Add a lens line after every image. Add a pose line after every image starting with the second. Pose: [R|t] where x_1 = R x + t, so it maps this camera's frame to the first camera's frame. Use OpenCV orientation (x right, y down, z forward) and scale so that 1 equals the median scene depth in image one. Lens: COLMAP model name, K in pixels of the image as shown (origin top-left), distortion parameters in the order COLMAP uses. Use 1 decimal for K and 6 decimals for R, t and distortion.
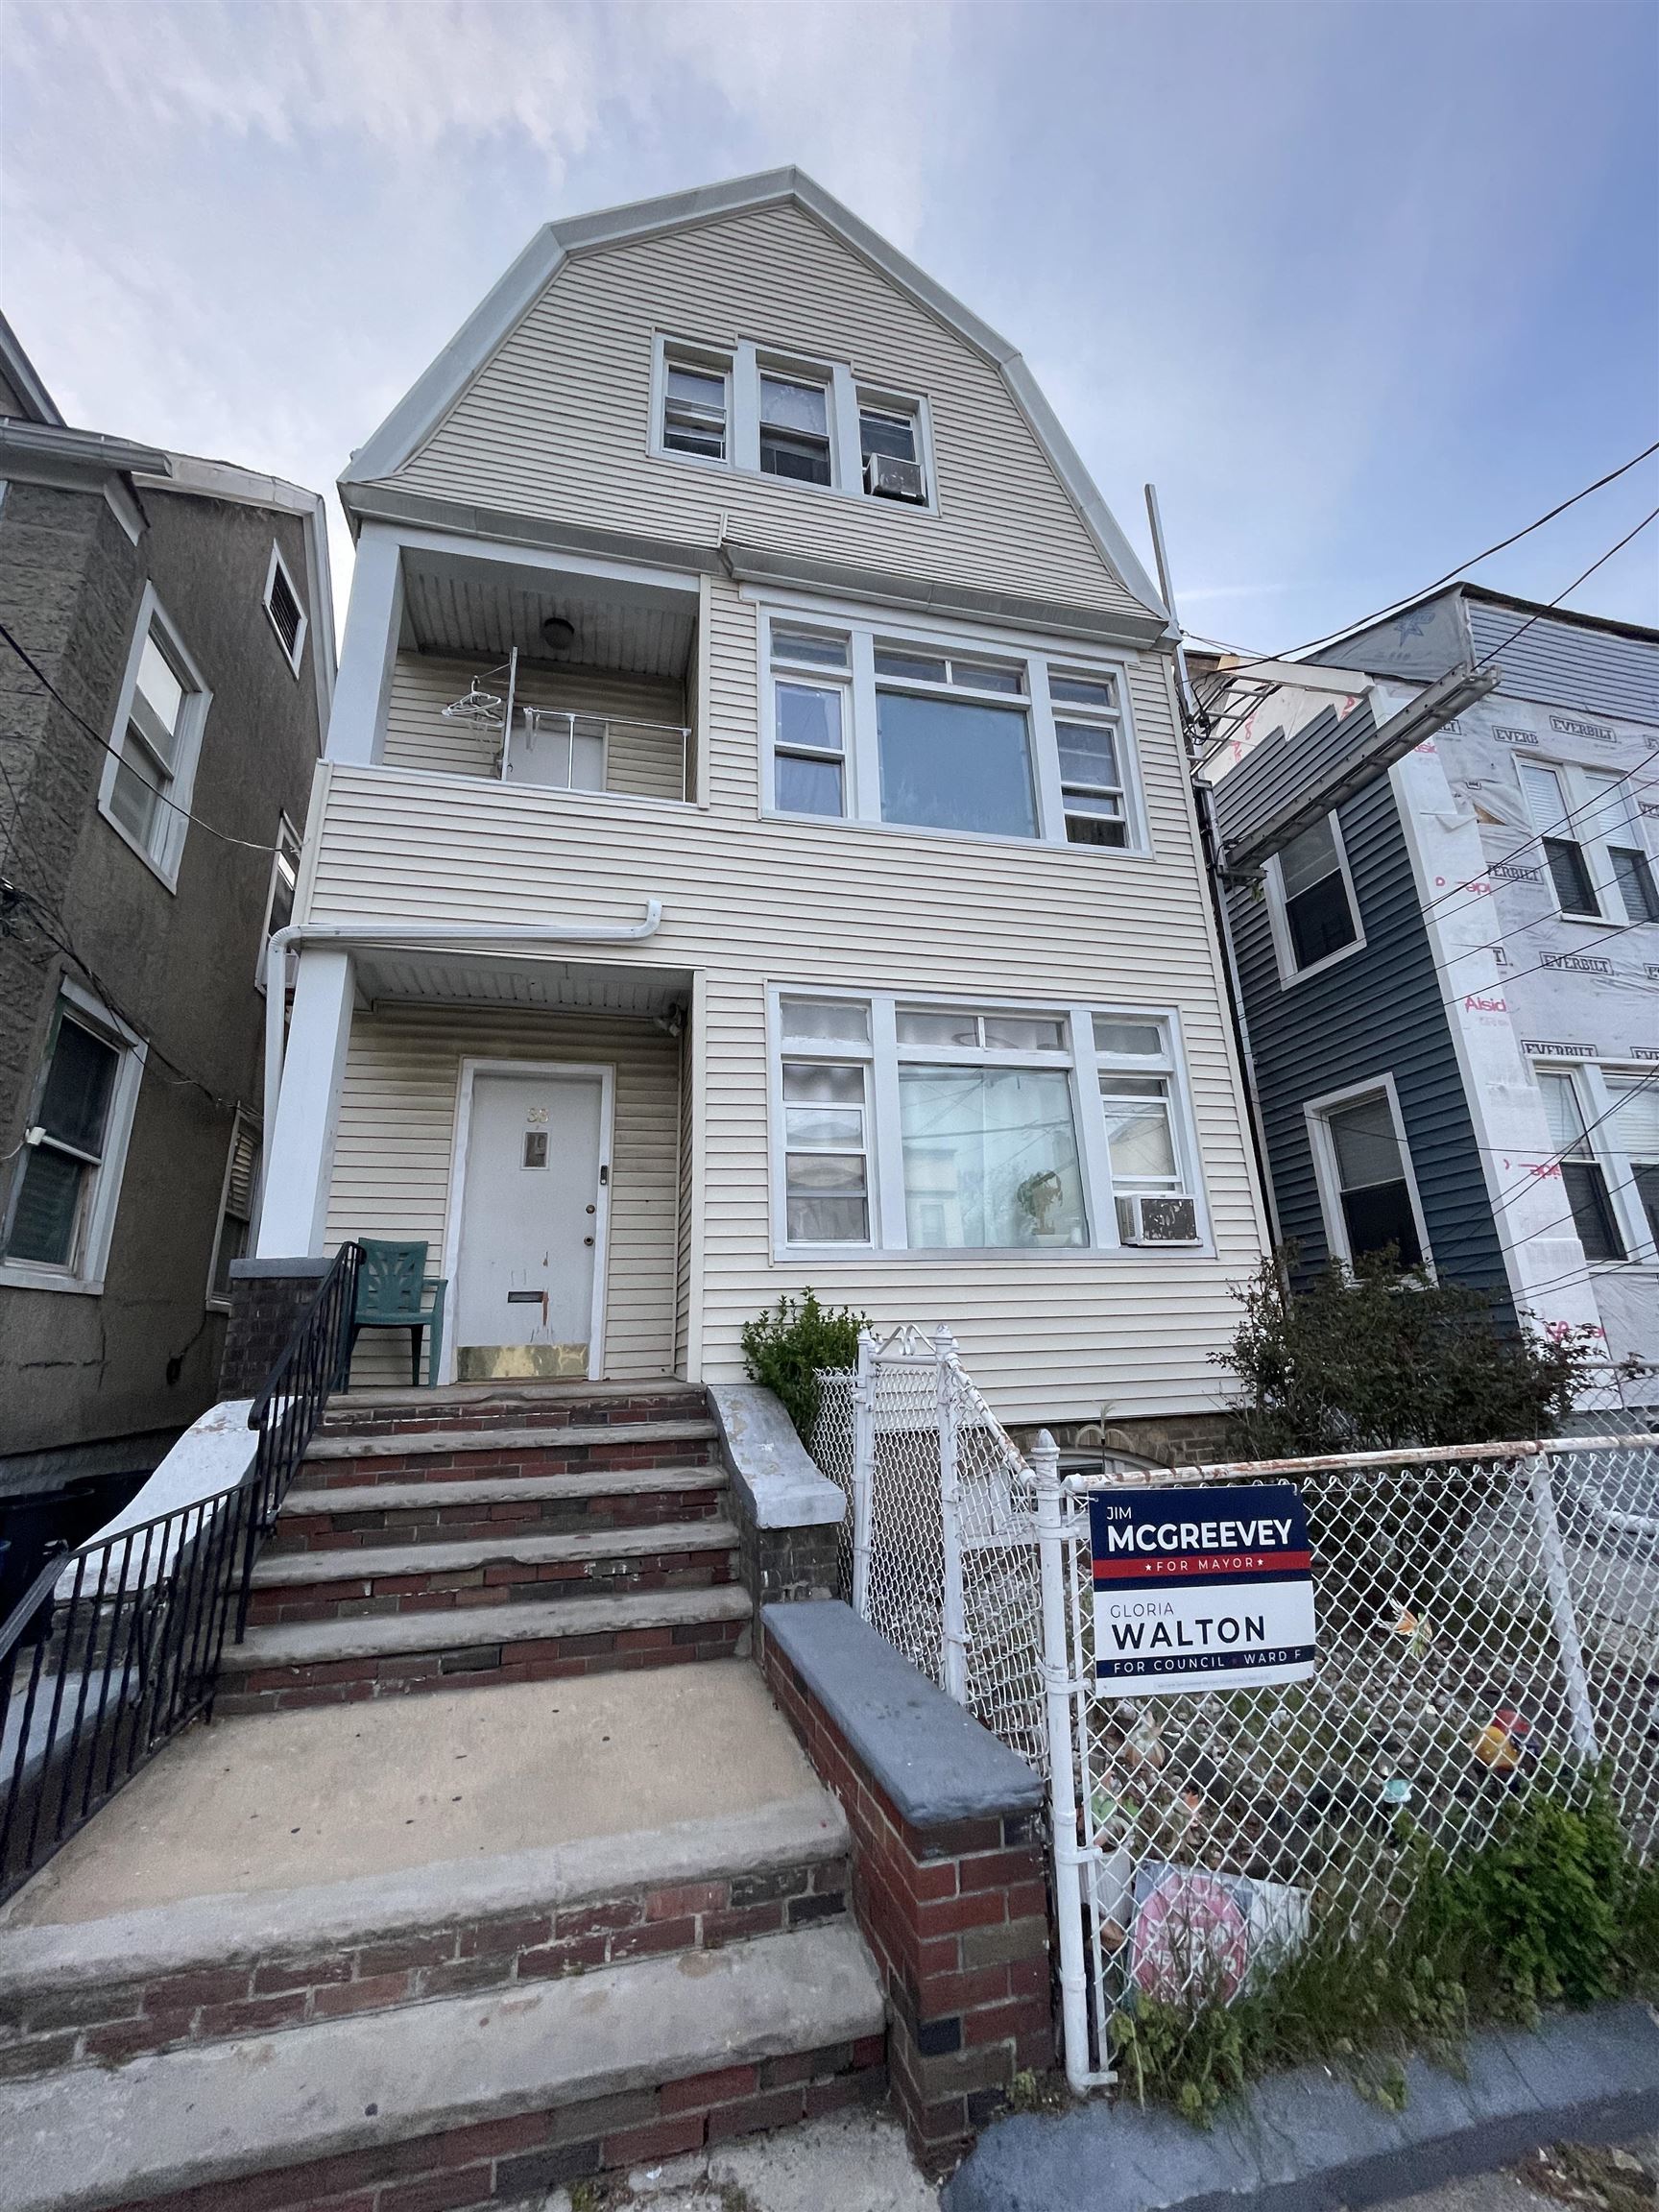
lens RADIAL K [[890.6, 0, 820.9], [0, 890.6, 1104.8], [0, 0, 1]] dist [-0.000177, 0.000429]
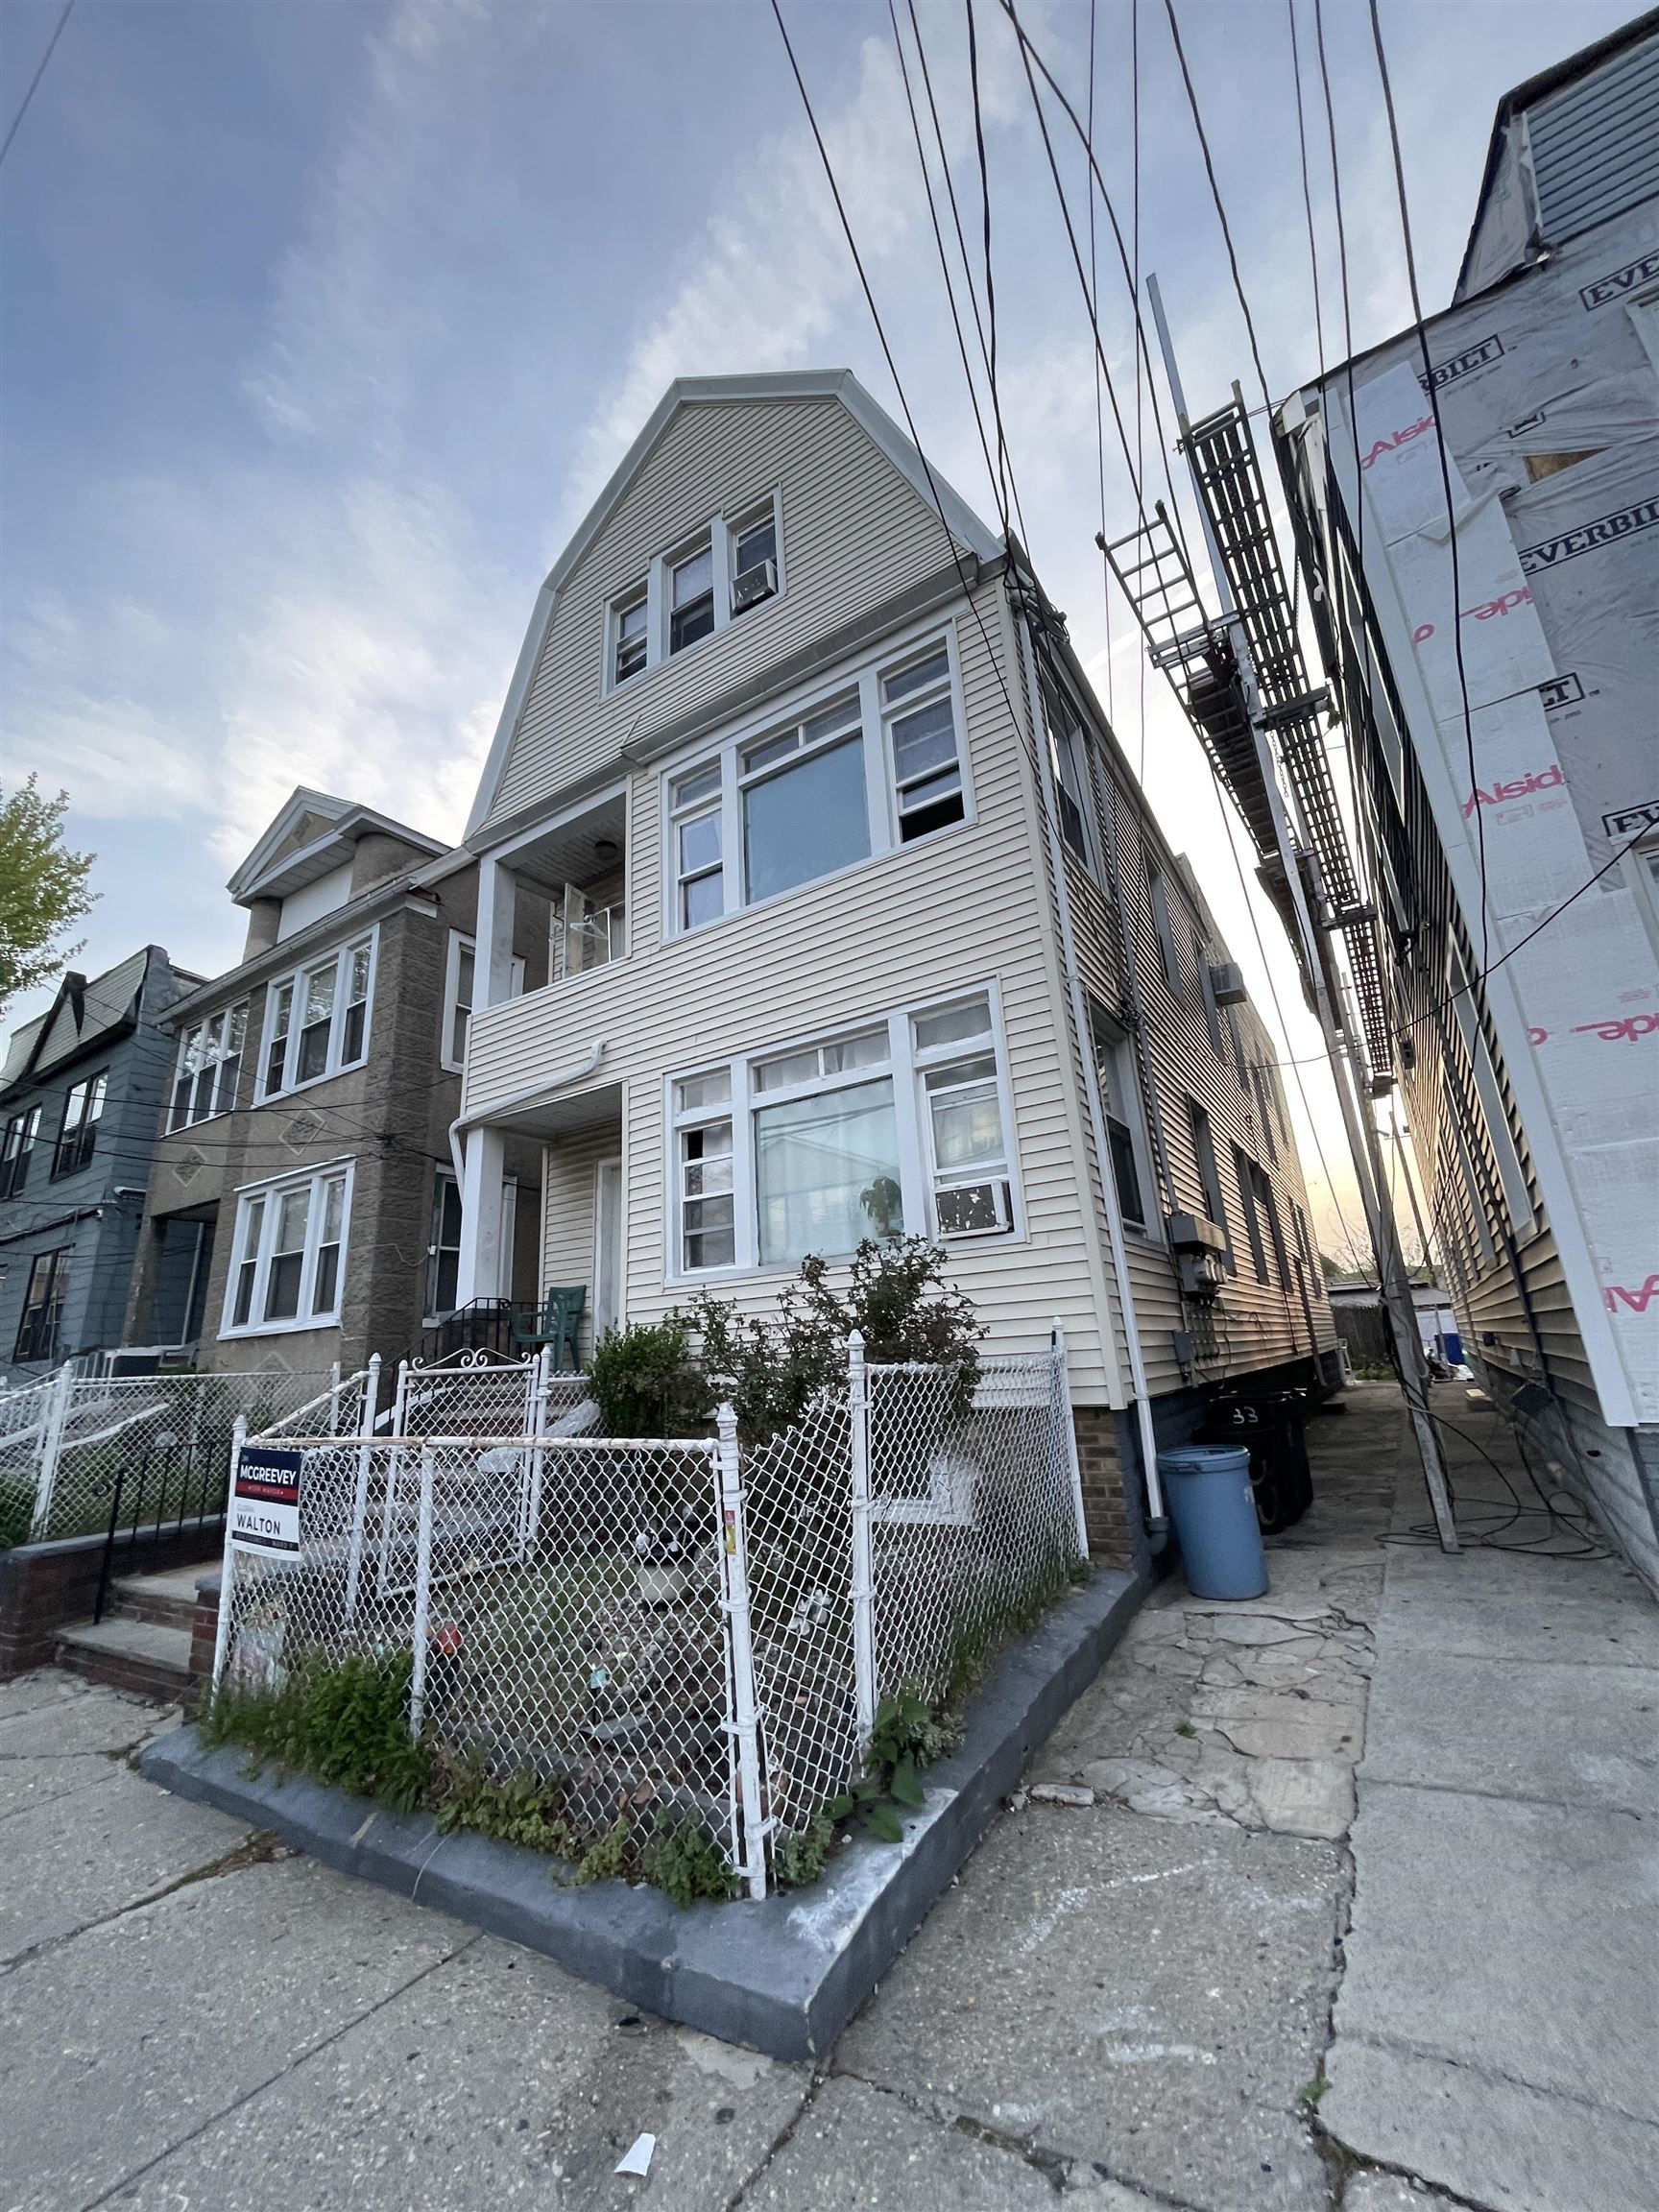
lens RADIAL K [[890.6, 0, 819.3], [0, 890.6, 1104.9], [0, 0, 1]] dist [-0.000177, 0.000429]
pose [[0.687327, -0.210379, -0.695214, 0.906492], [0.233279, 0.970366, -0.063010, 0.038032], [0.687868, -0.118870, 0.716036, 0.184103]]
